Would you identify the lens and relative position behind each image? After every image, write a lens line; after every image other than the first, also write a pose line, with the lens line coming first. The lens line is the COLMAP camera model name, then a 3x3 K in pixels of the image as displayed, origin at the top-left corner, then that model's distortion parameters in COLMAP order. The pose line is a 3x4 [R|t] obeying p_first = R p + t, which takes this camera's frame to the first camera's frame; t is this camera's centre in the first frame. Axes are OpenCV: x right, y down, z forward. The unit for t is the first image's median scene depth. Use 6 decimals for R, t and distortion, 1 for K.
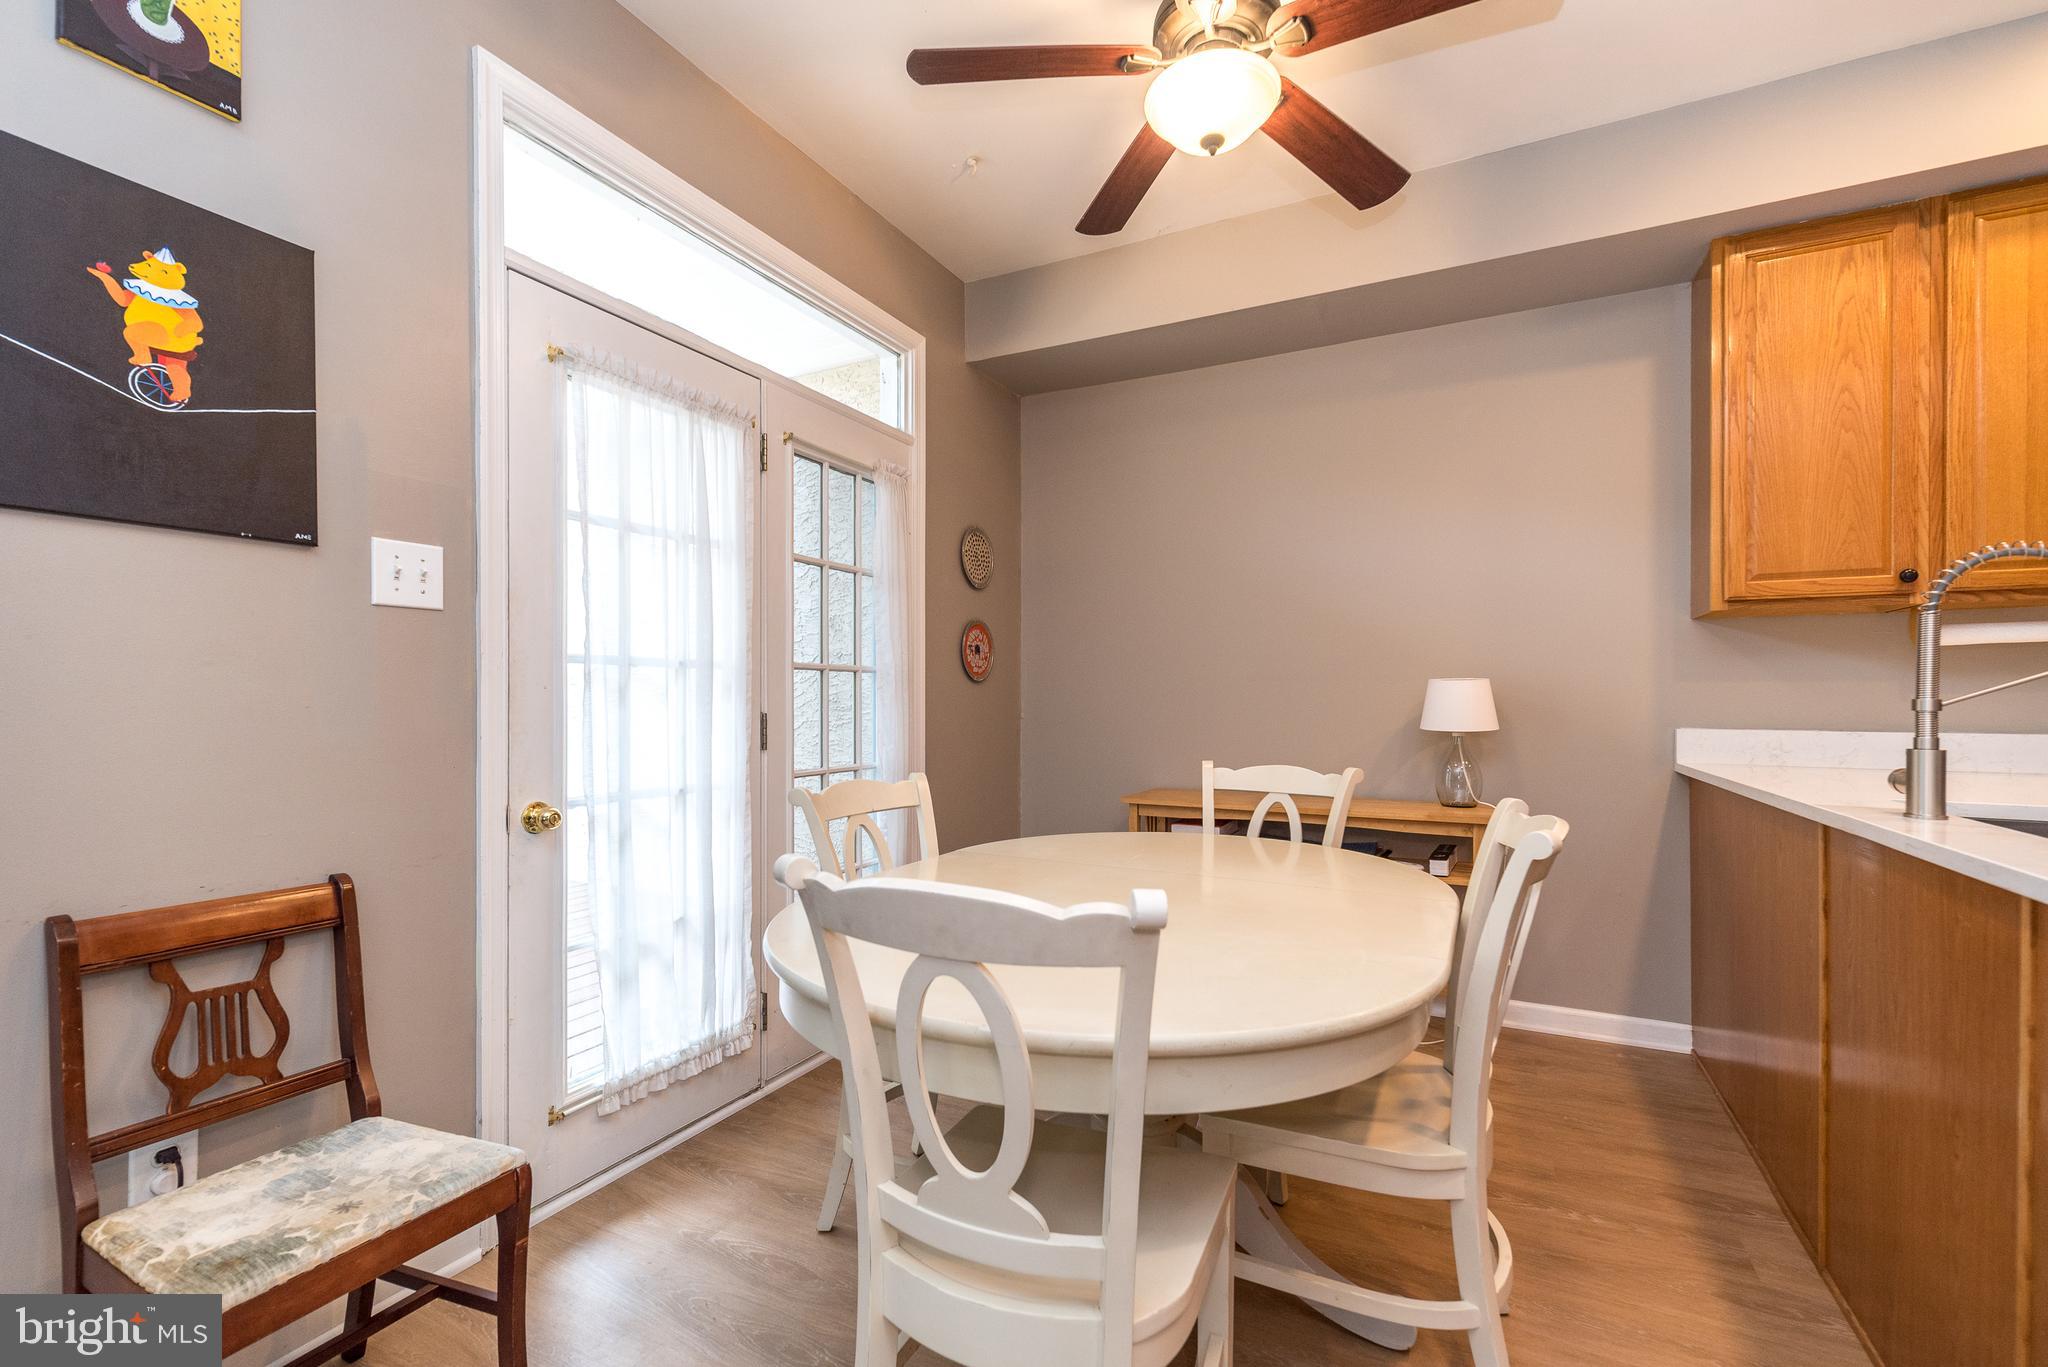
lens RADIAL K [[889.7, 0, 1021.4], [0, 889.7, 696.8], [0, 0, 1]] dist [0.004337, 0.000641]
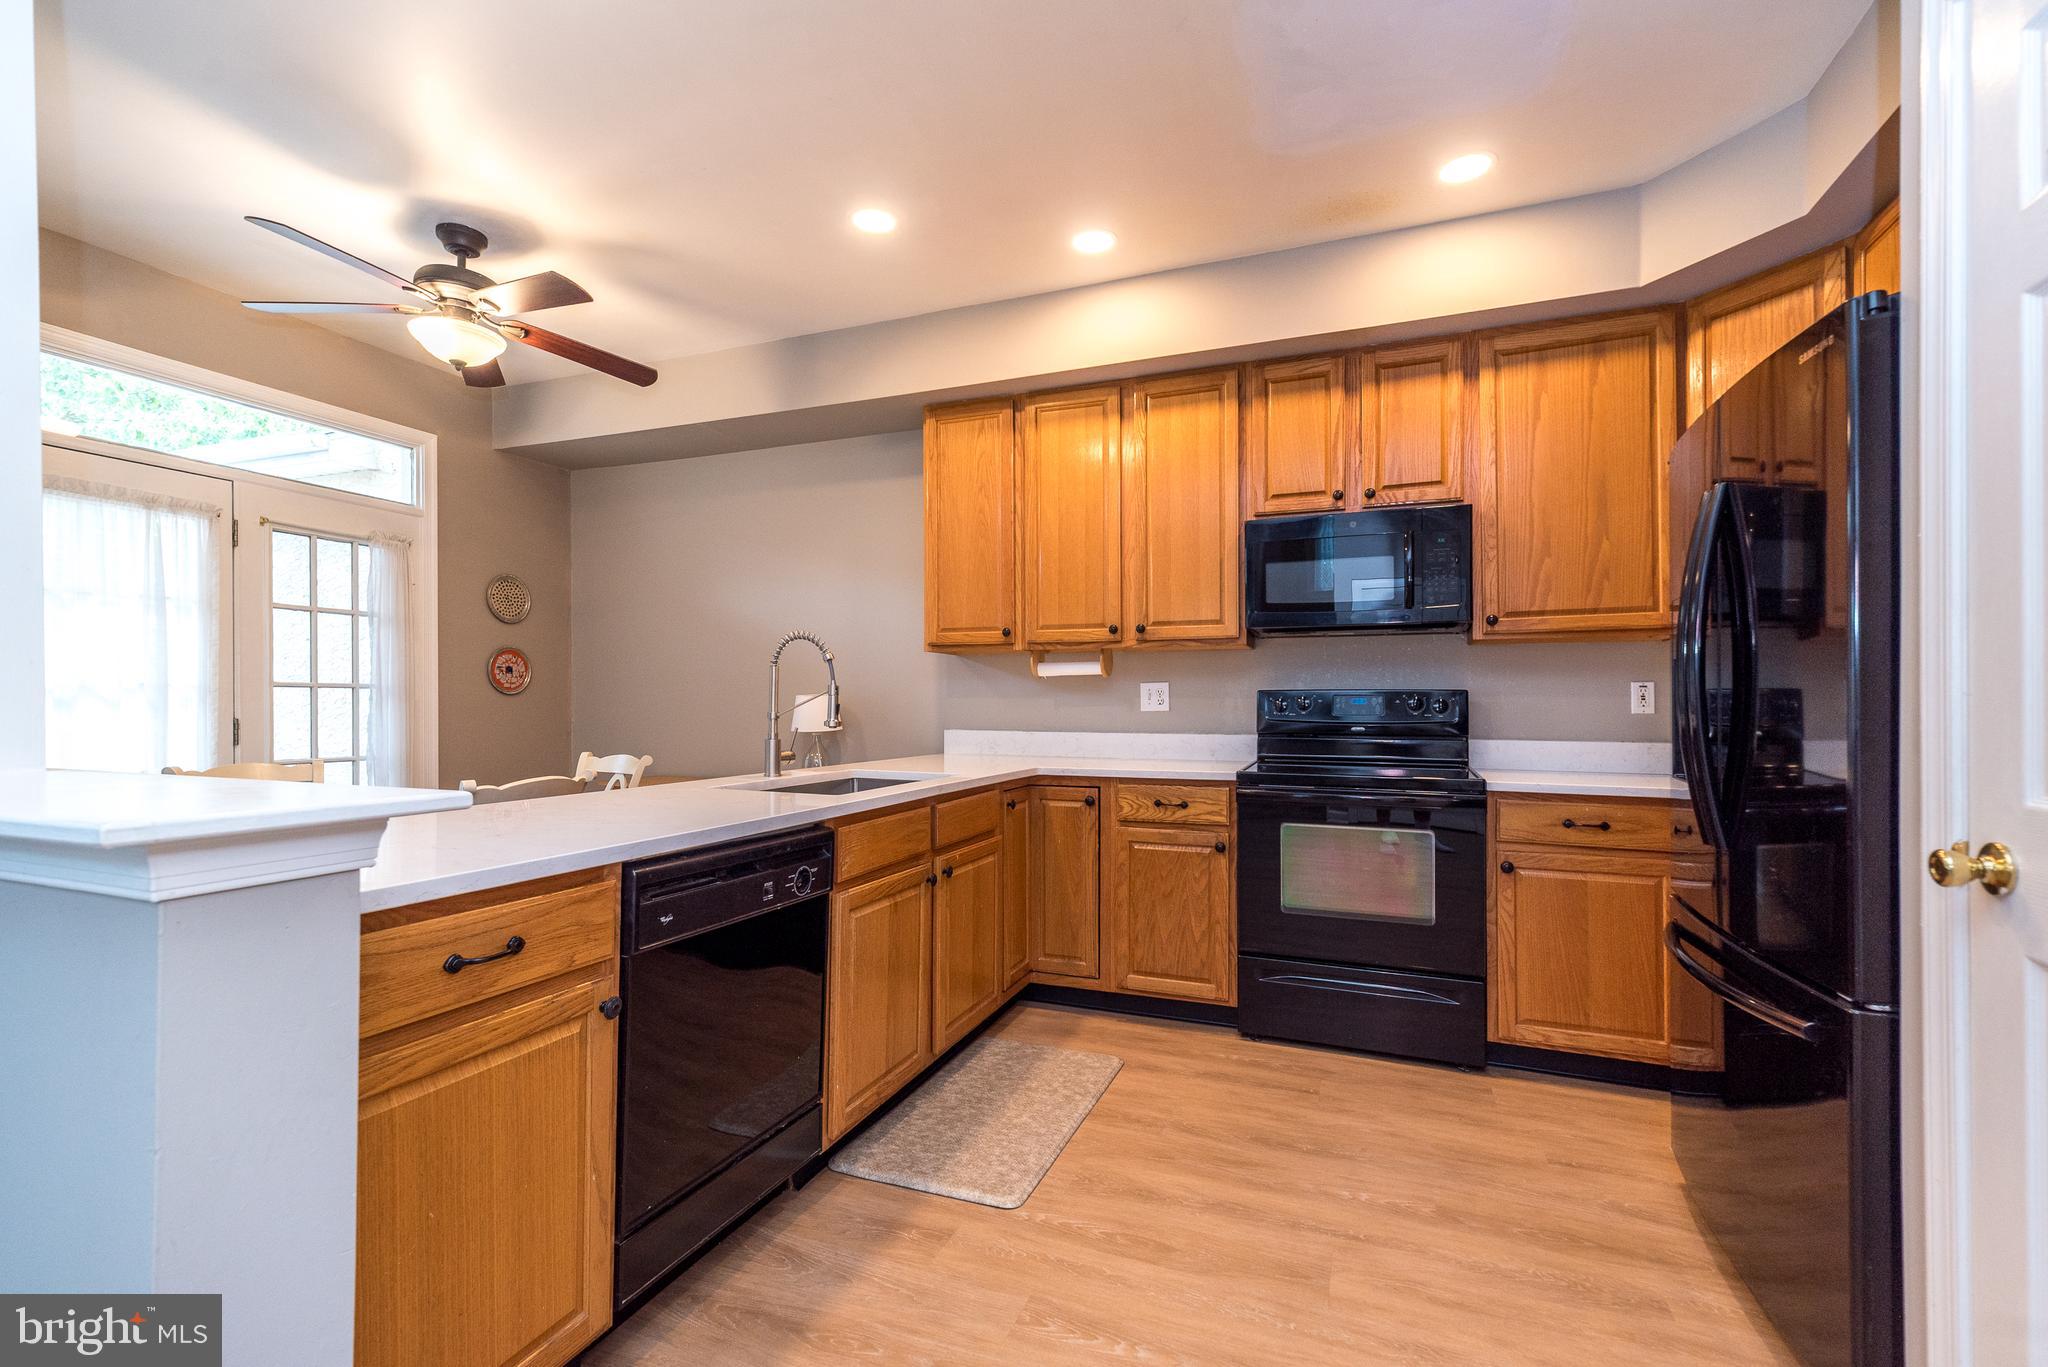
lens RADIAL K [[889.7, 0, 1019.8], [0, 889.7, 699.8], [0, 0, 1]] dist [0.004337, 0.000641]
pose [[0.994947, 0.004502, 0.100301, 0.737164], [-0.004047, 0.999981, -0.004743, -0.008268], [-0.100321, 0.004313, 0.994946, -0.479494]]
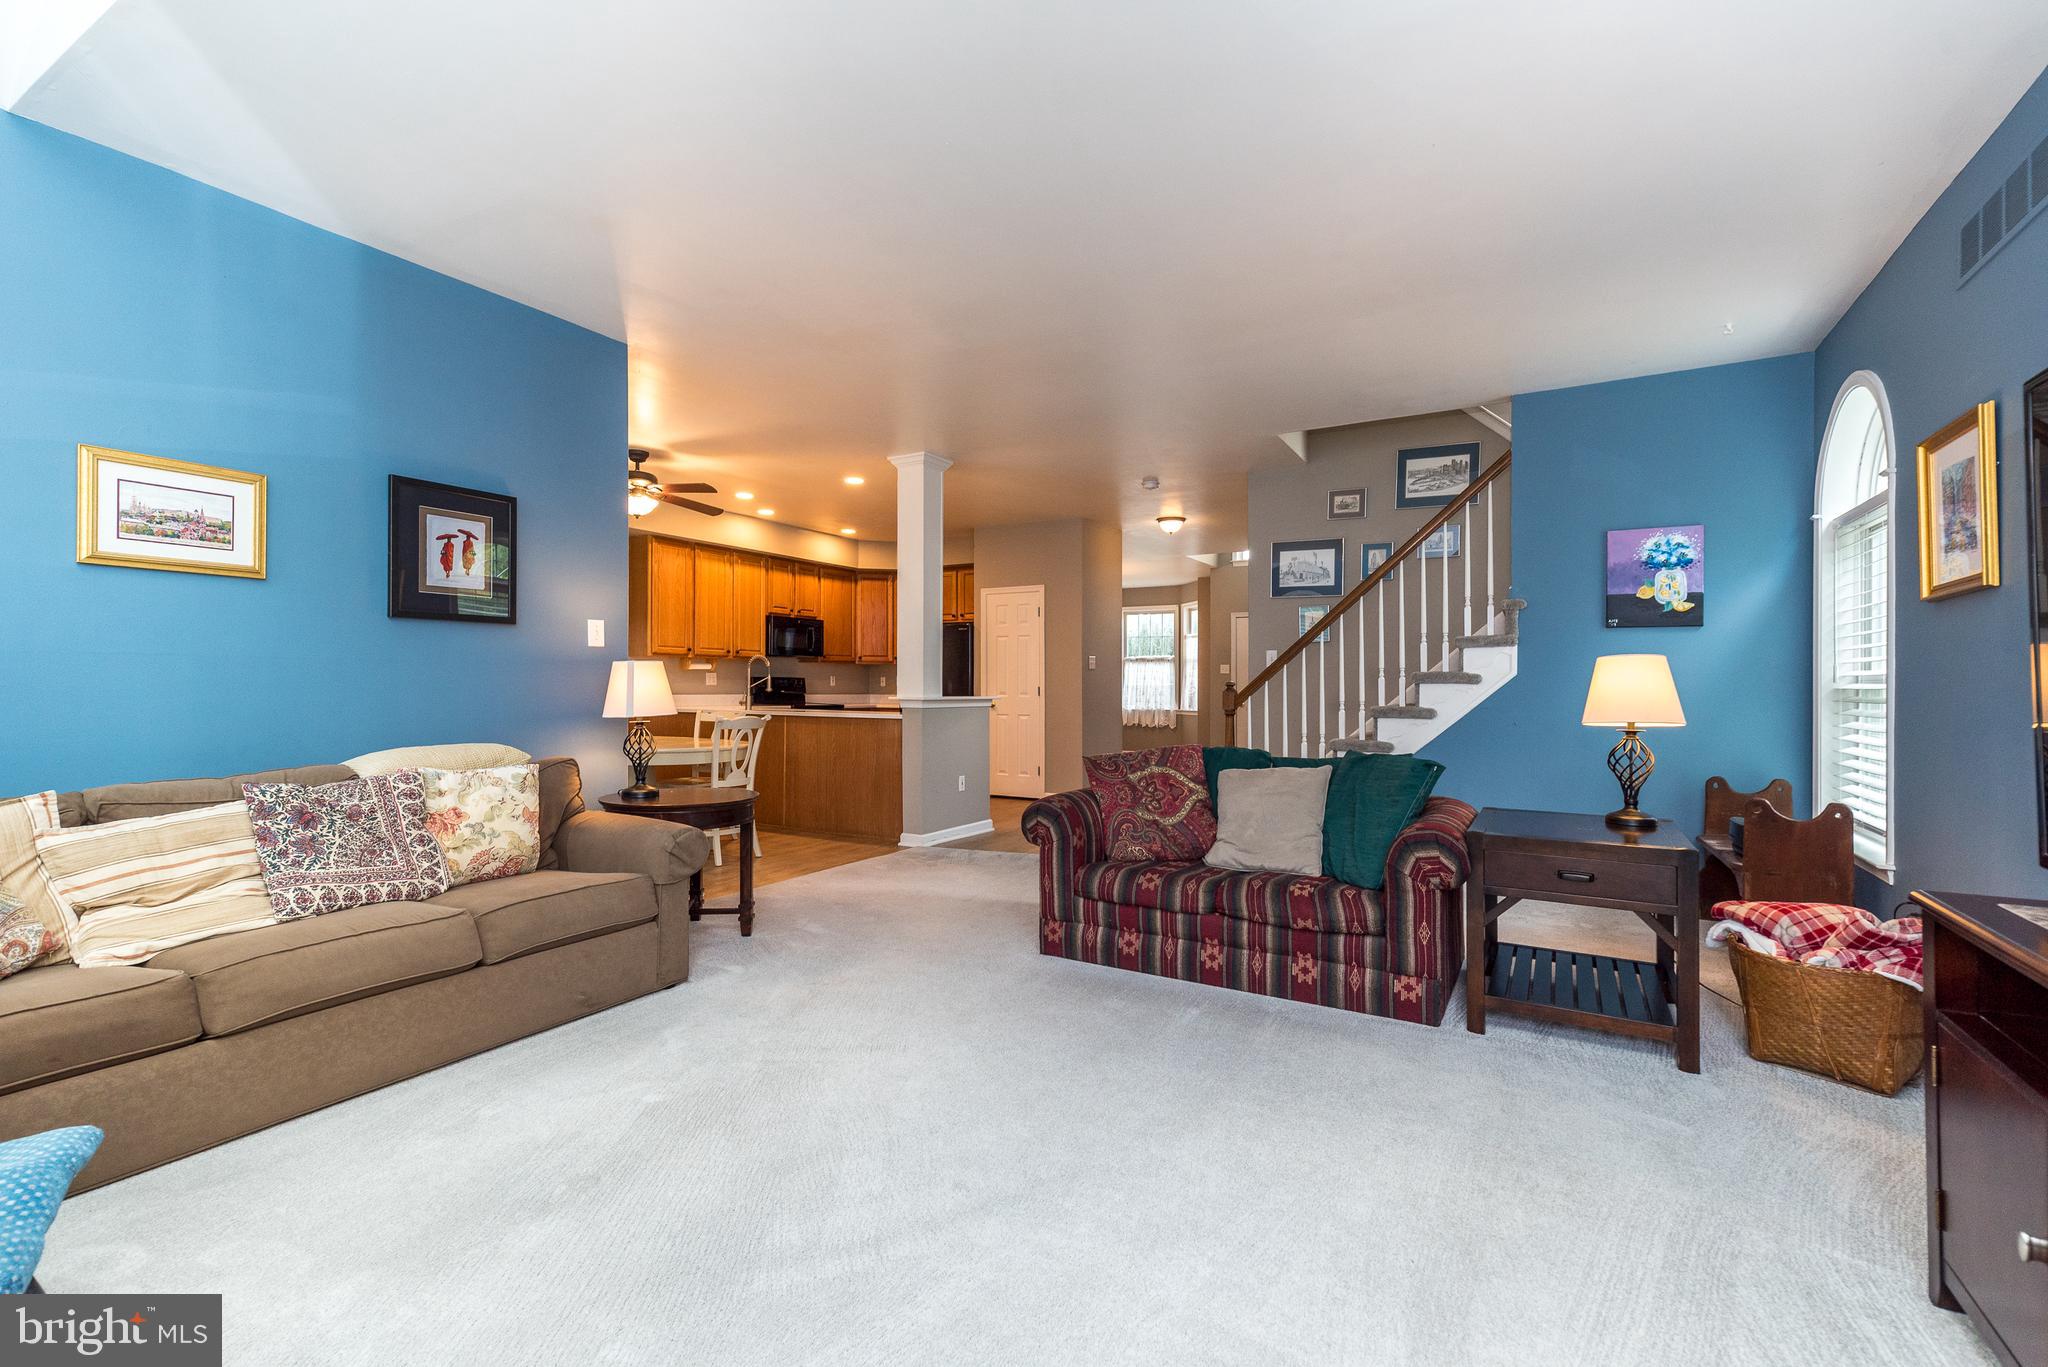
lens RADIAL K [[889.7, 0, 1029.5], [0, 889.7, 676.8], [0, 0, 1]] dist [0.004337, 0.000641]
pose [[0.039362, 0.013281, 0.999137, -2.096404], [-0.004139, 0.999905, -0.013128, 0.009679], [-0.999216, -0.003618, 0.039414, -0.393930]]
